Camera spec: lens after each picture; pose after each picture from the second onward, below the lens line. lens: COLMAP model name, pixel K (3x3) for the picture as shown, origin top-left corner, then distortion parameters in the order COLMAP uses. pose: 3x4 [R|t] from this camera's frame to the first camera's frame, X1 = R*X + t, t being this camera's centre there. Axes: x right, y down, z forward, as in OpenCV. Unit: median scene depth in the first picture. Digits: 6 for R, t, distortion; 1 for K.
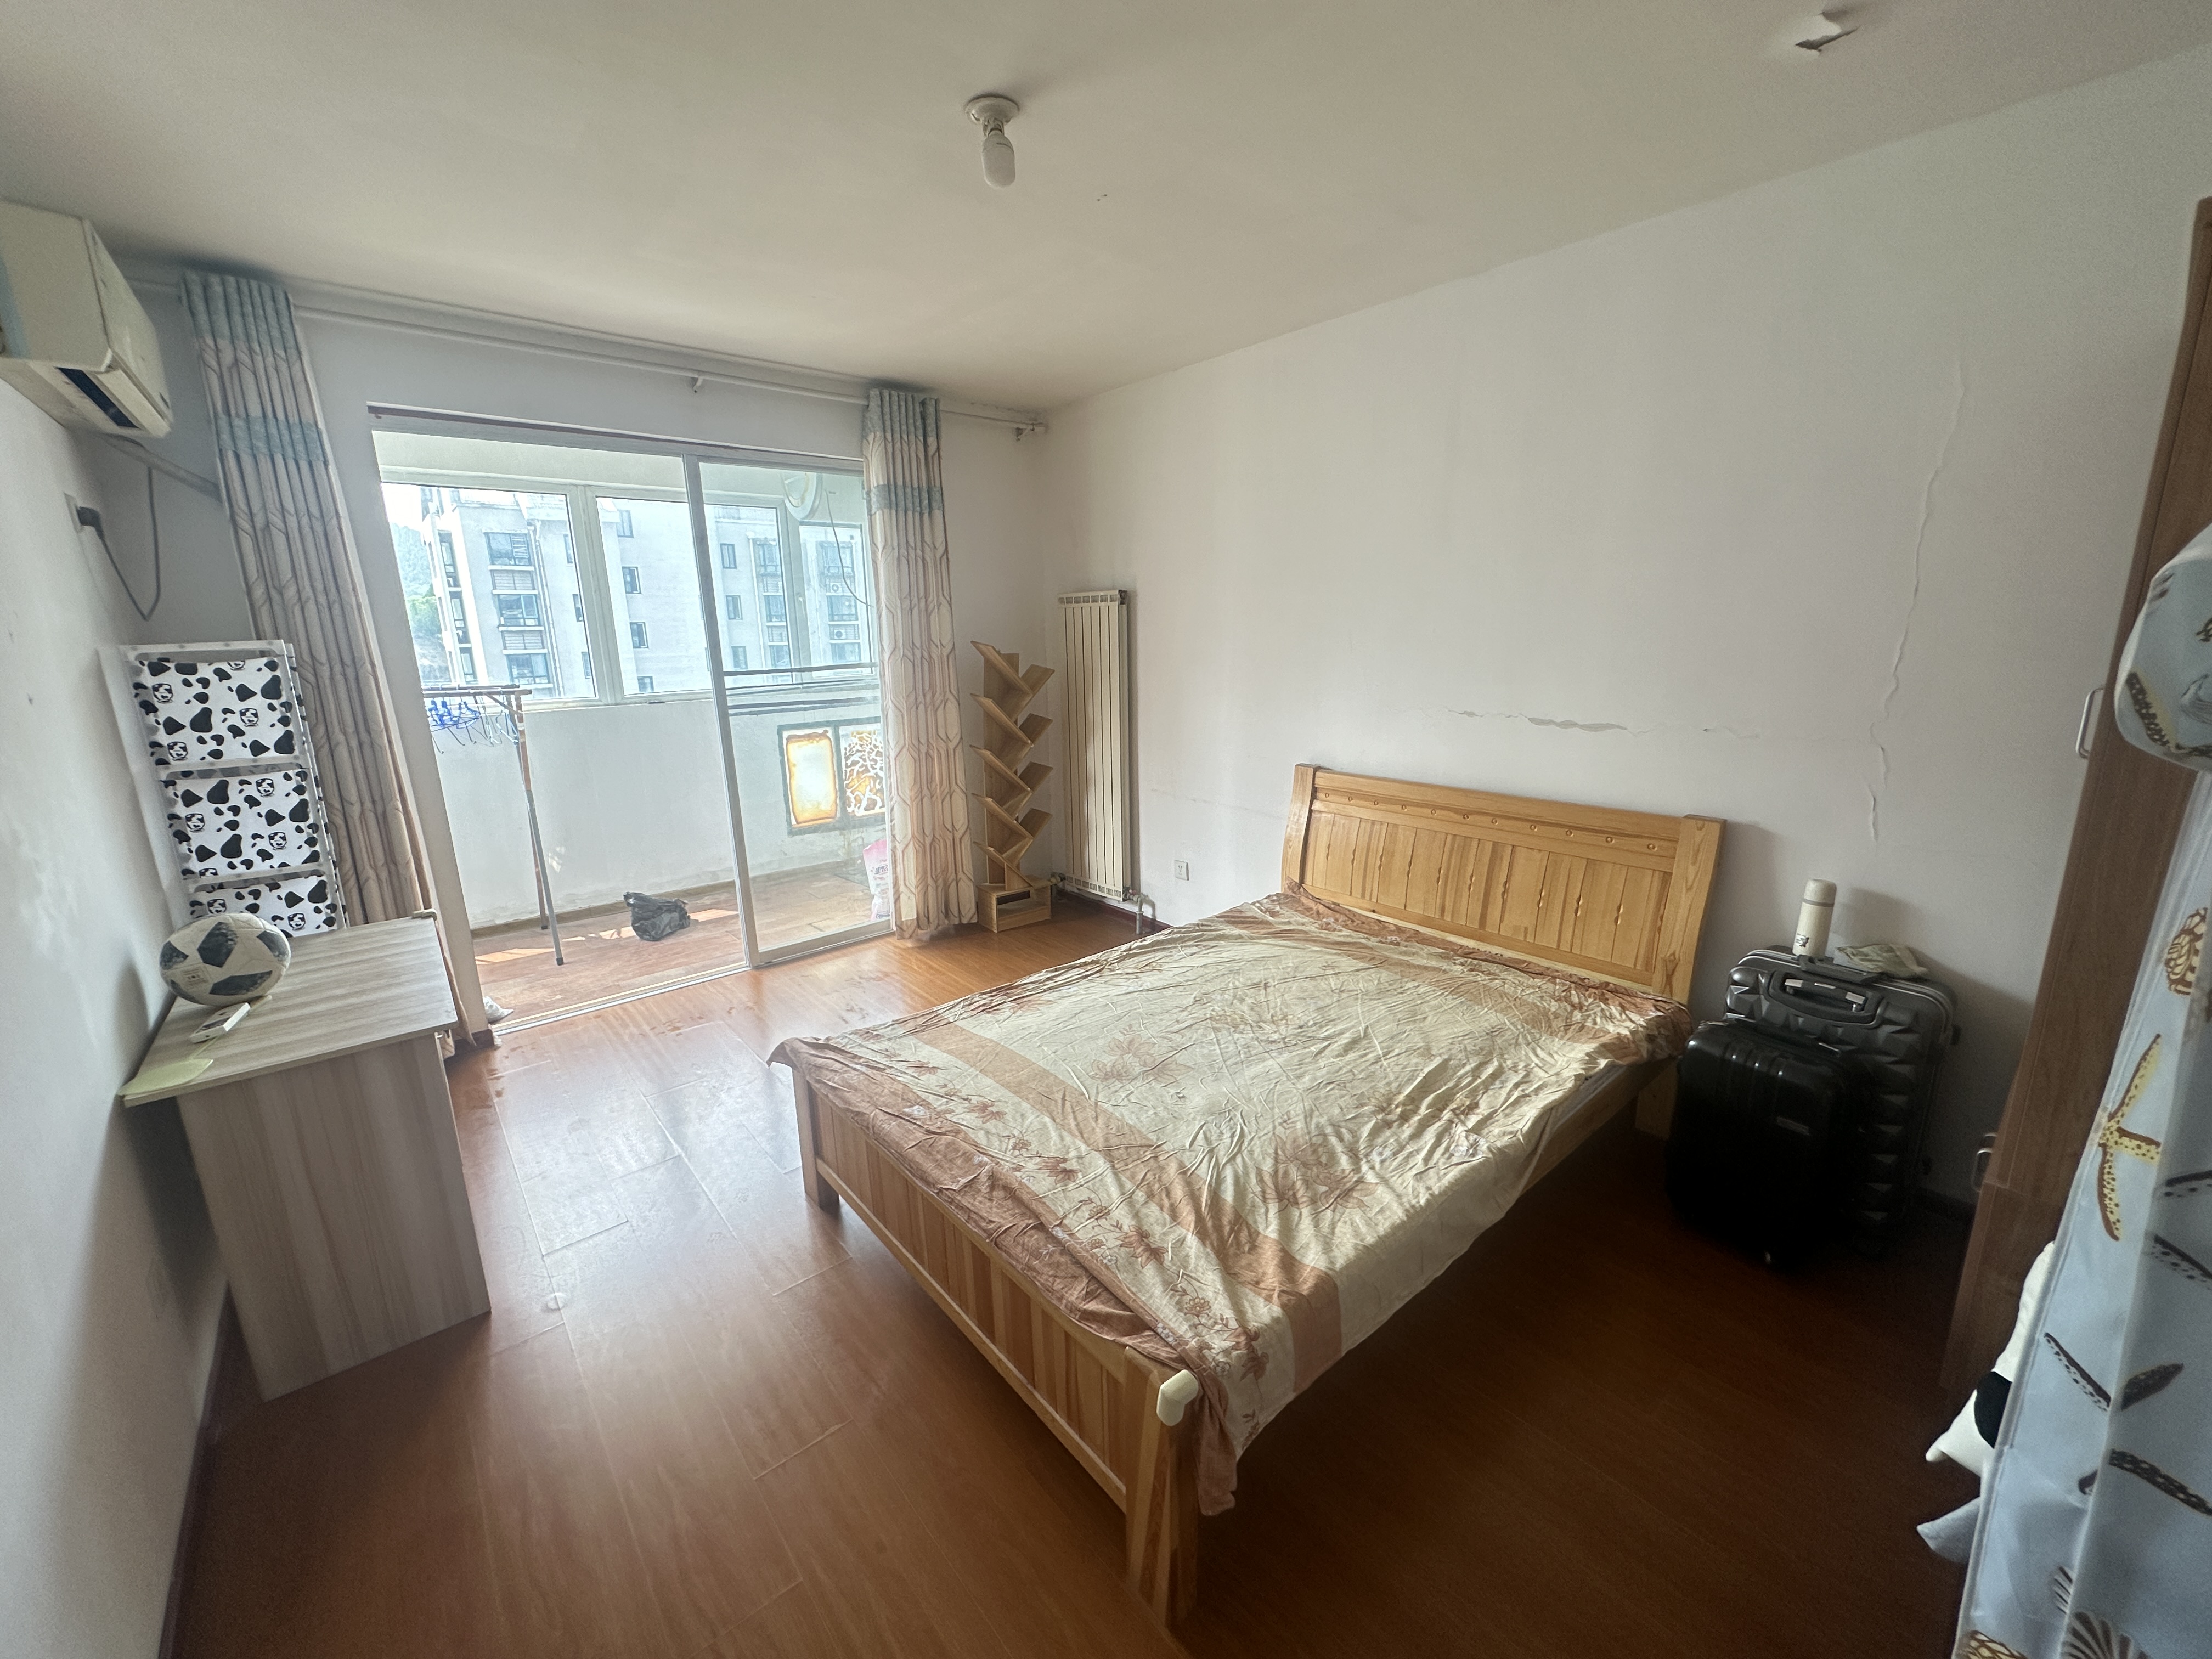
lens RADIAL K [[883.2, 0, 1106.0], [0, 883.2, 829.5], [0, 0, 1]] dist [-0.002532, -0.000224]
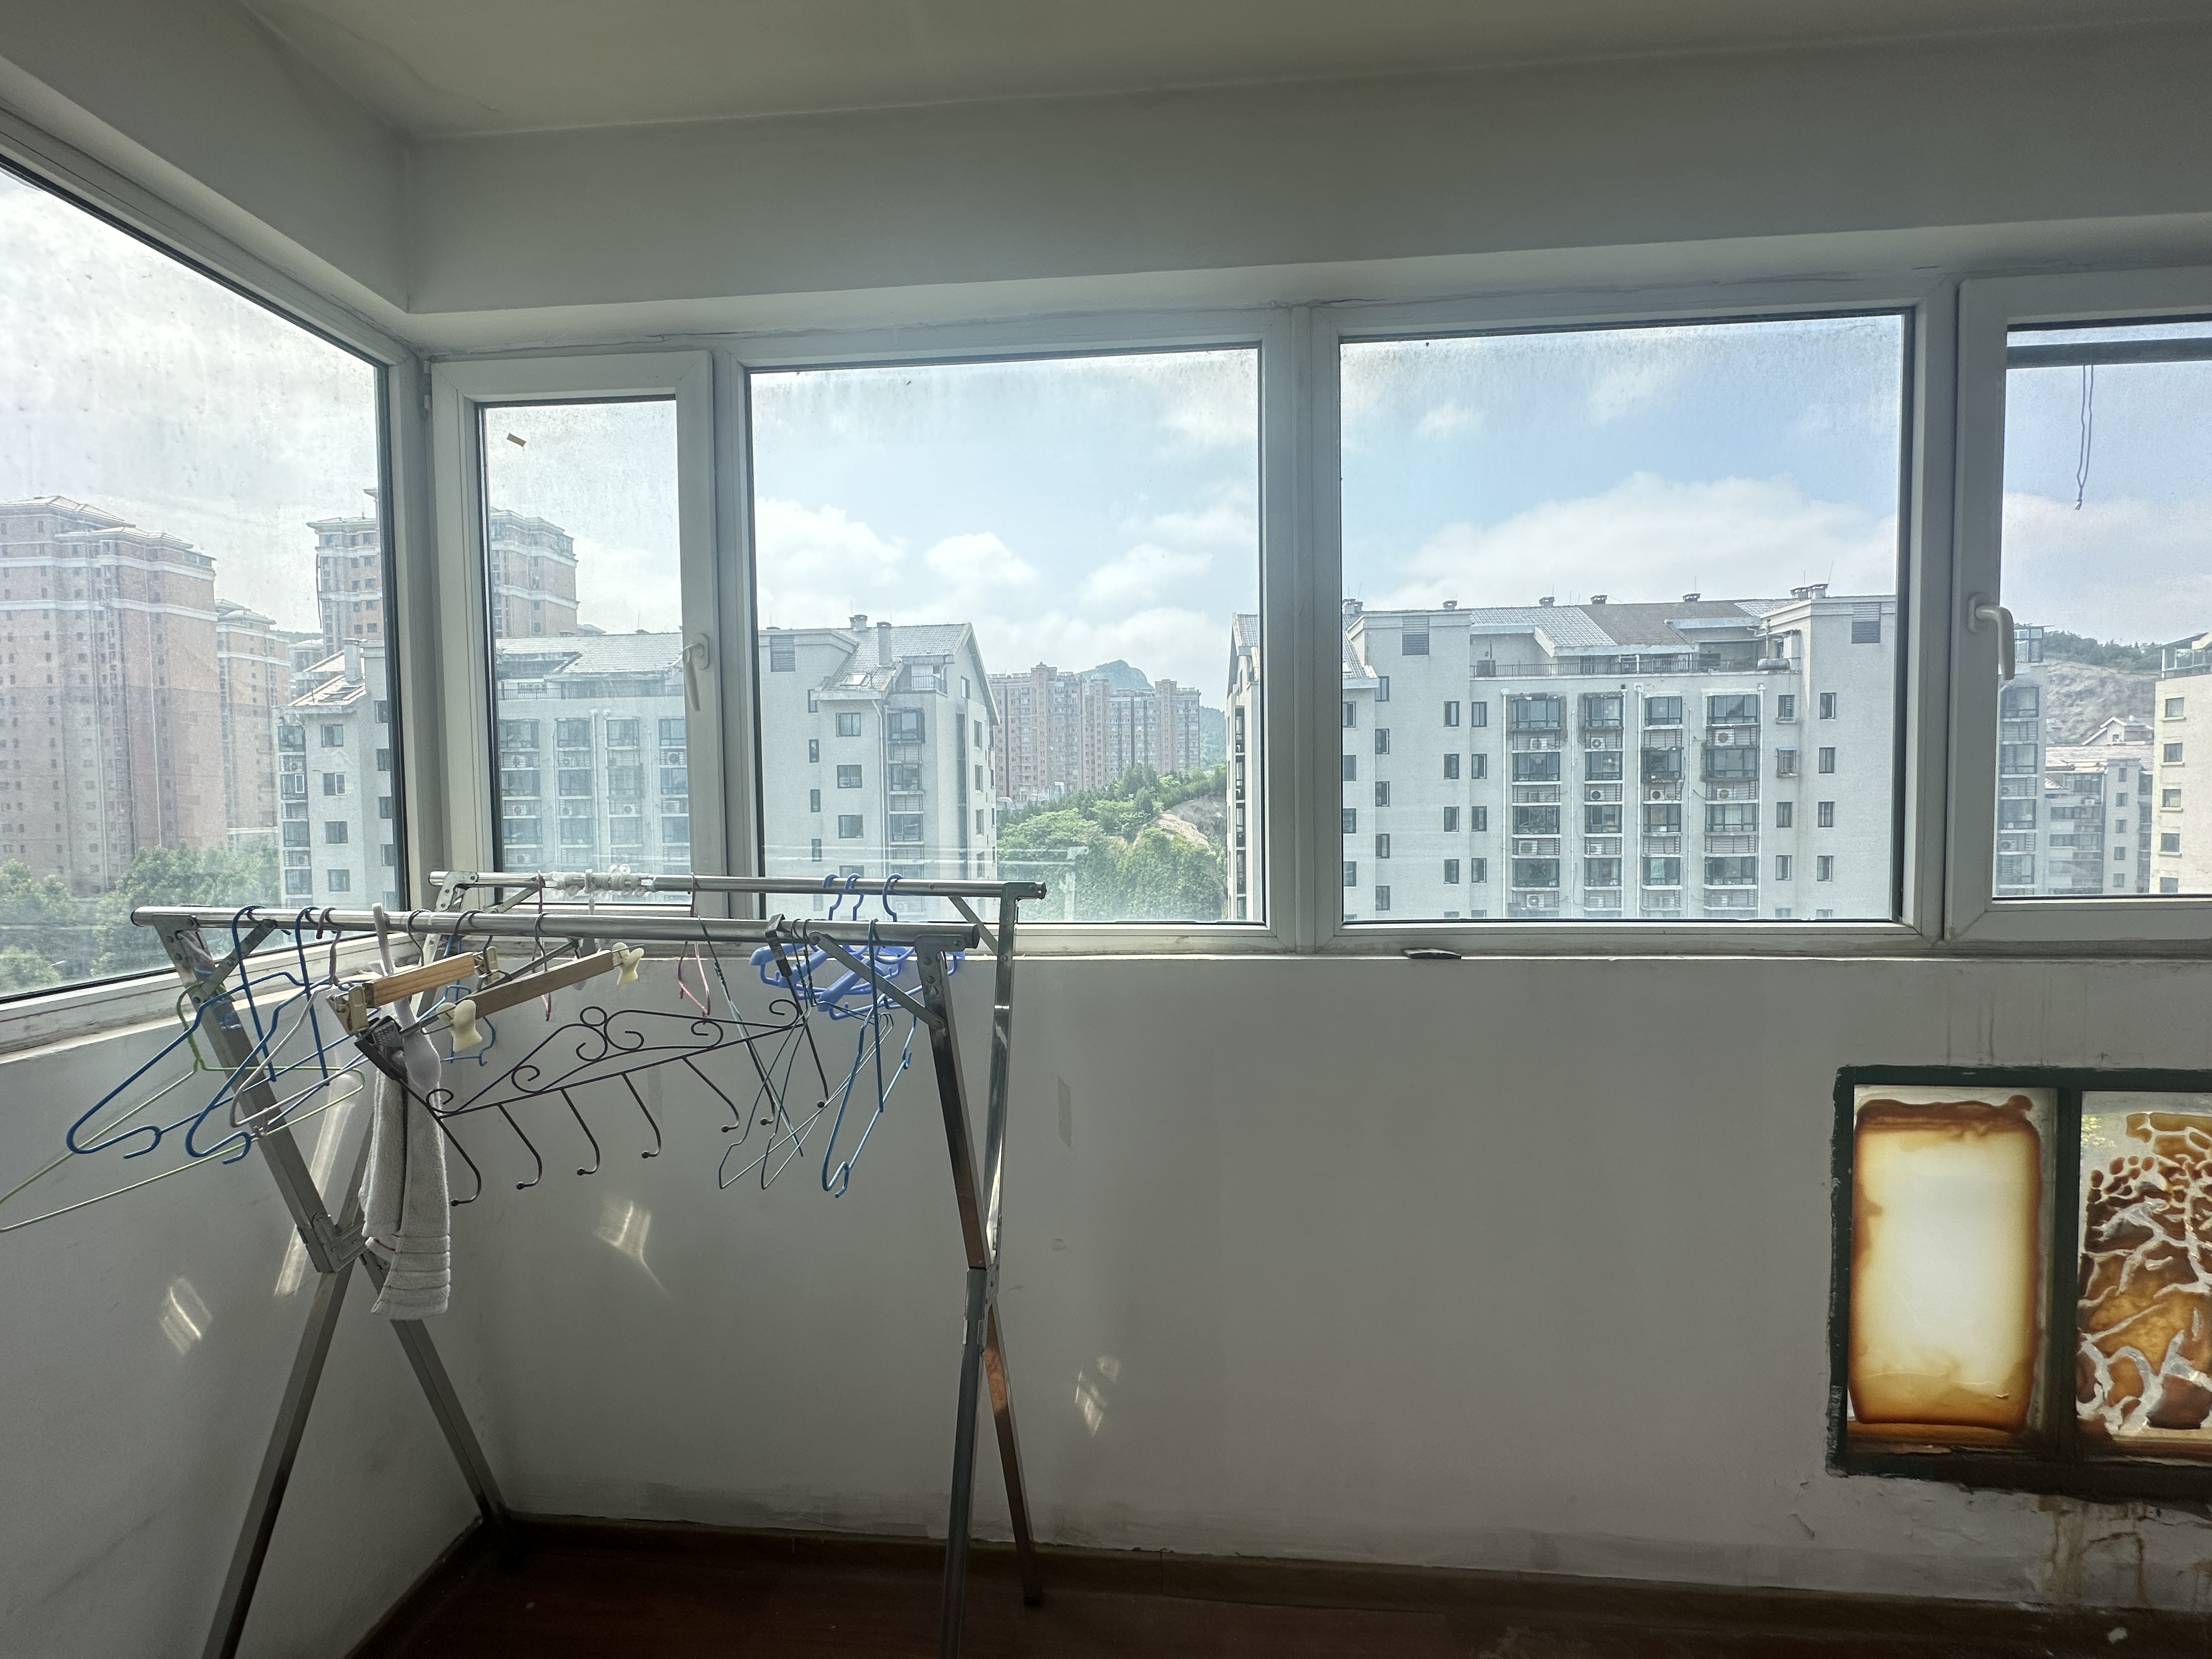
lens RADIAL K [[883.2, 0, 1106.0], [0, 883.2, 829.5], [0, 0, 1]] dist [-0.002532, -0.000224]
pose [[0.711223, 0.035301, -0.702079, -0.043844], [-0.159915, 0.980678, -0.112688, -0.015738], [0.684535, 0.192419, 0.703126, 0.080208]]
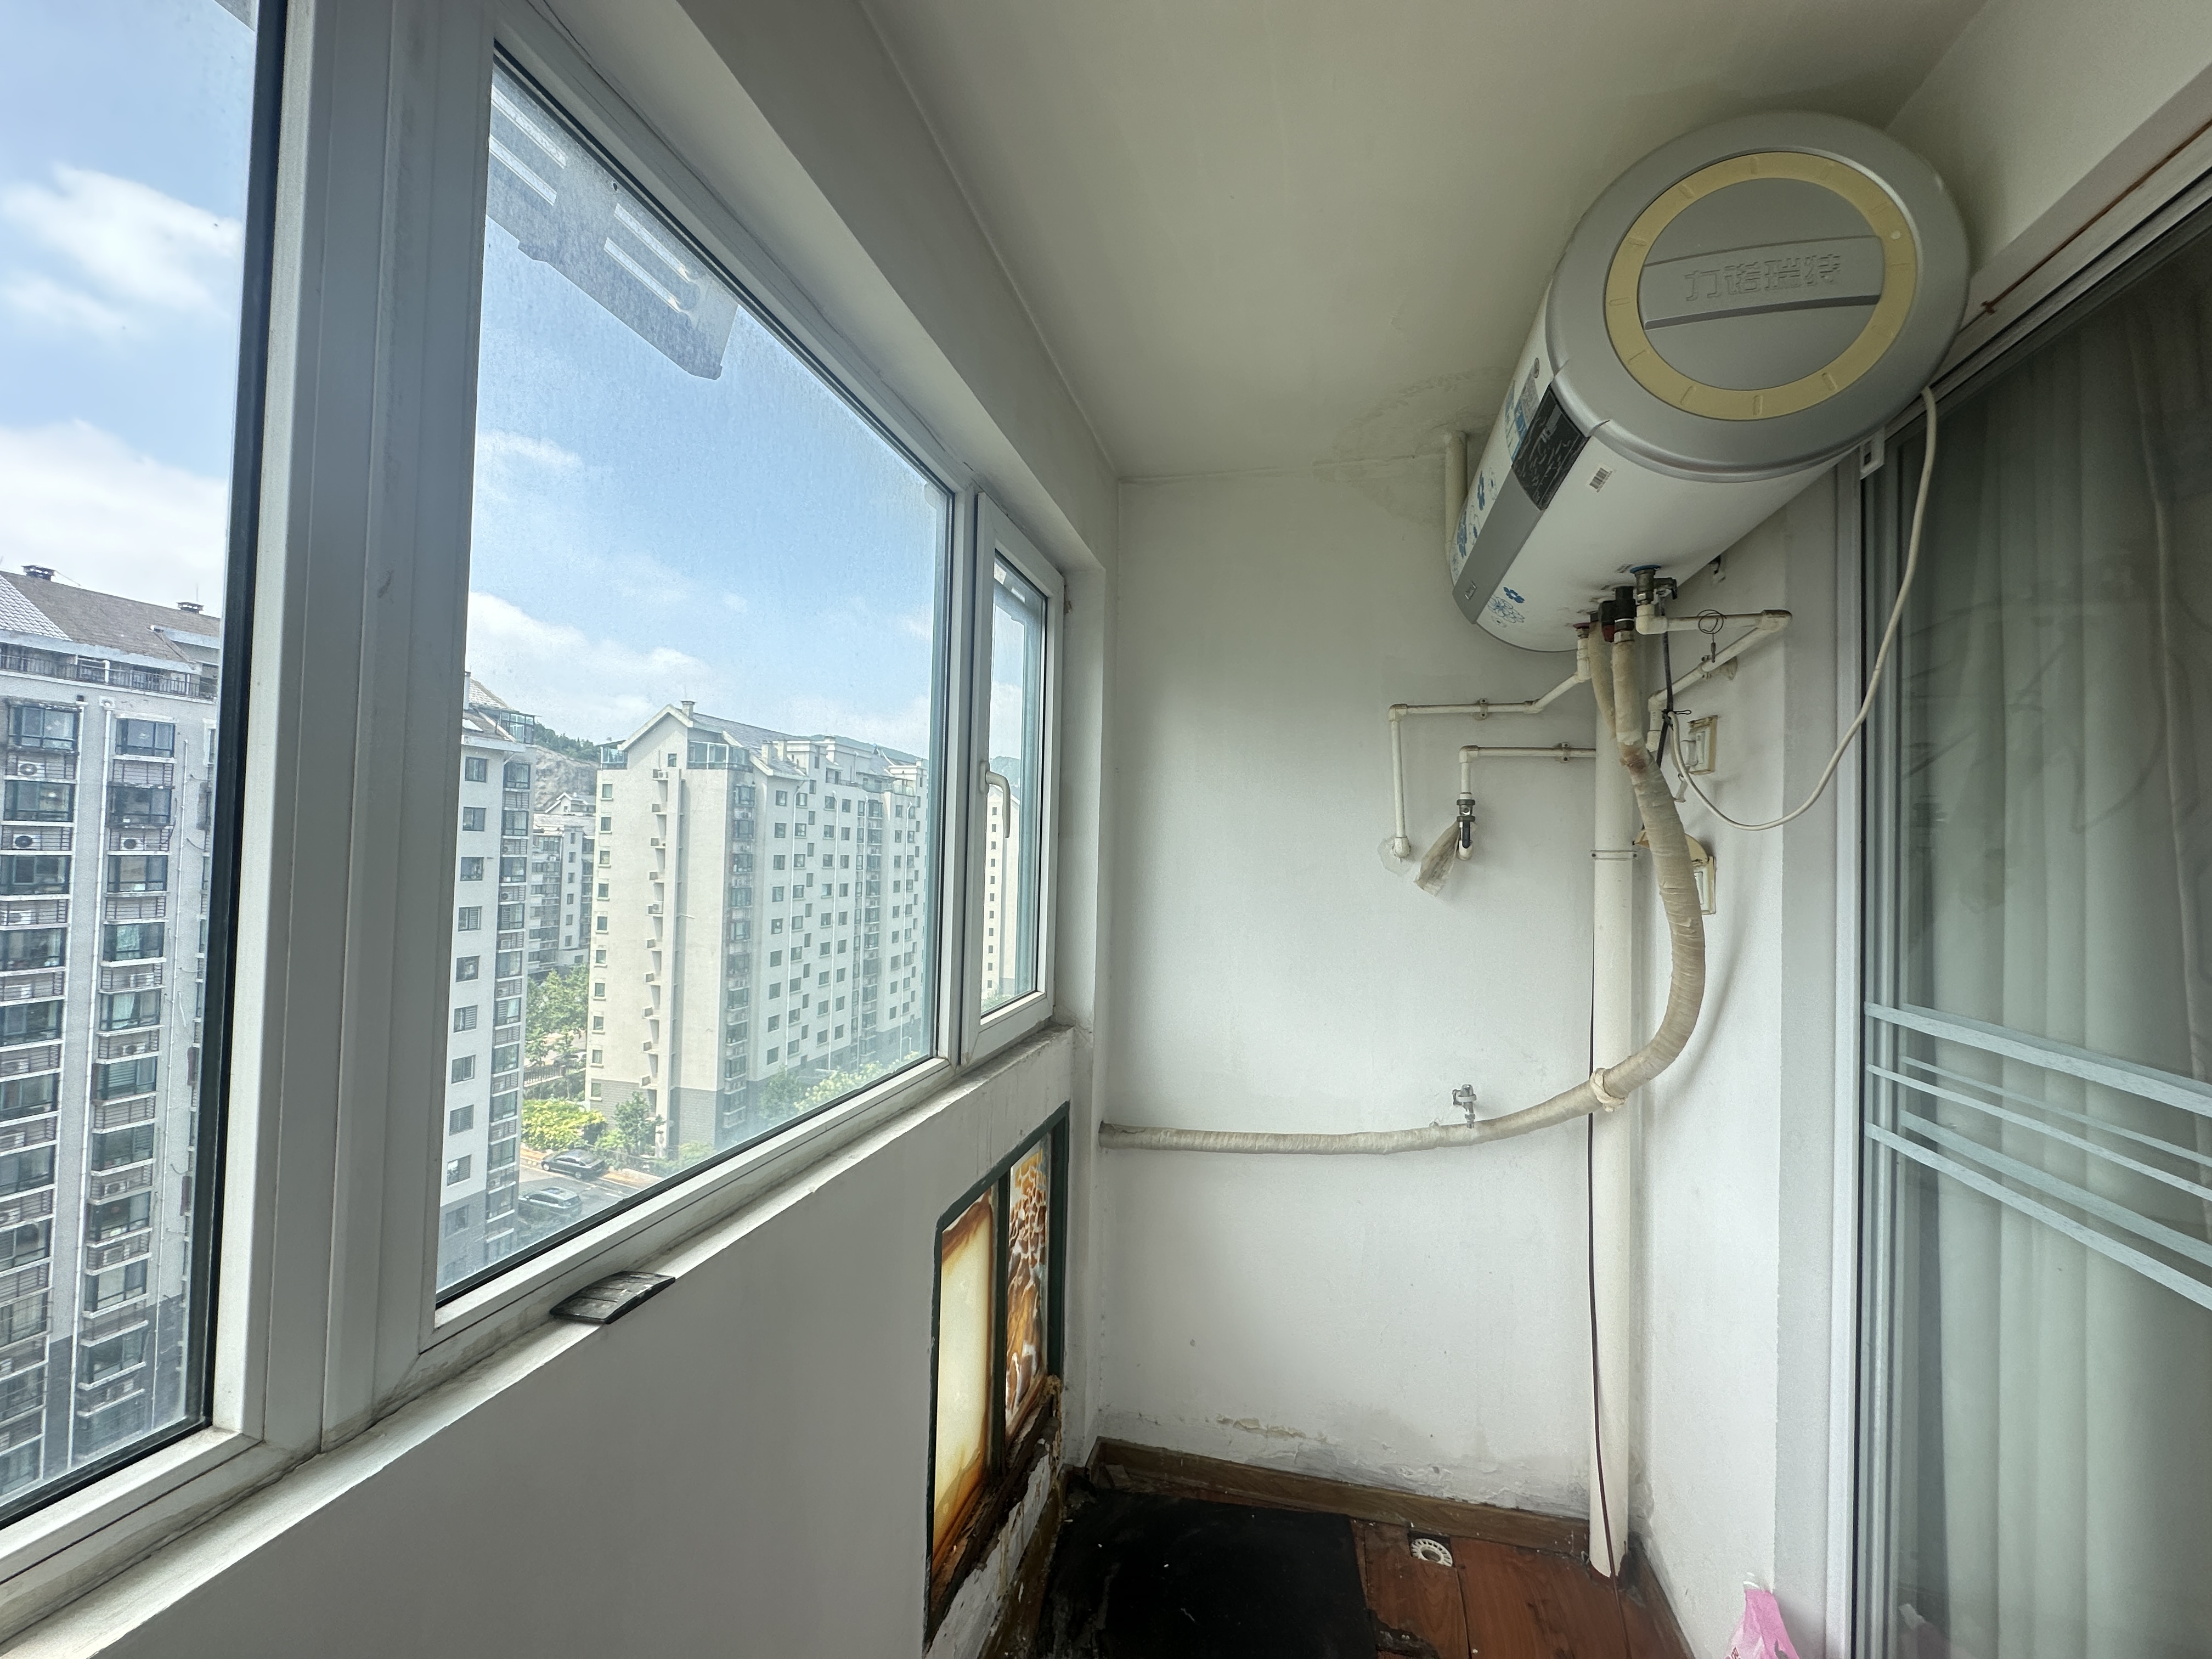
lens RADIAL K [[883.2, 0, 1106.0], [0, 883.2, 829.5], [0, 0, 1]] dist [-0.002532, -0.000224]
pose [[0.808810, 0.054686, 0.585522, -0.063396], [0.096436, 0.969854, -0.223793, -0.021669], [-0.580109, 0.237472, 0.779154, 0.092513]]
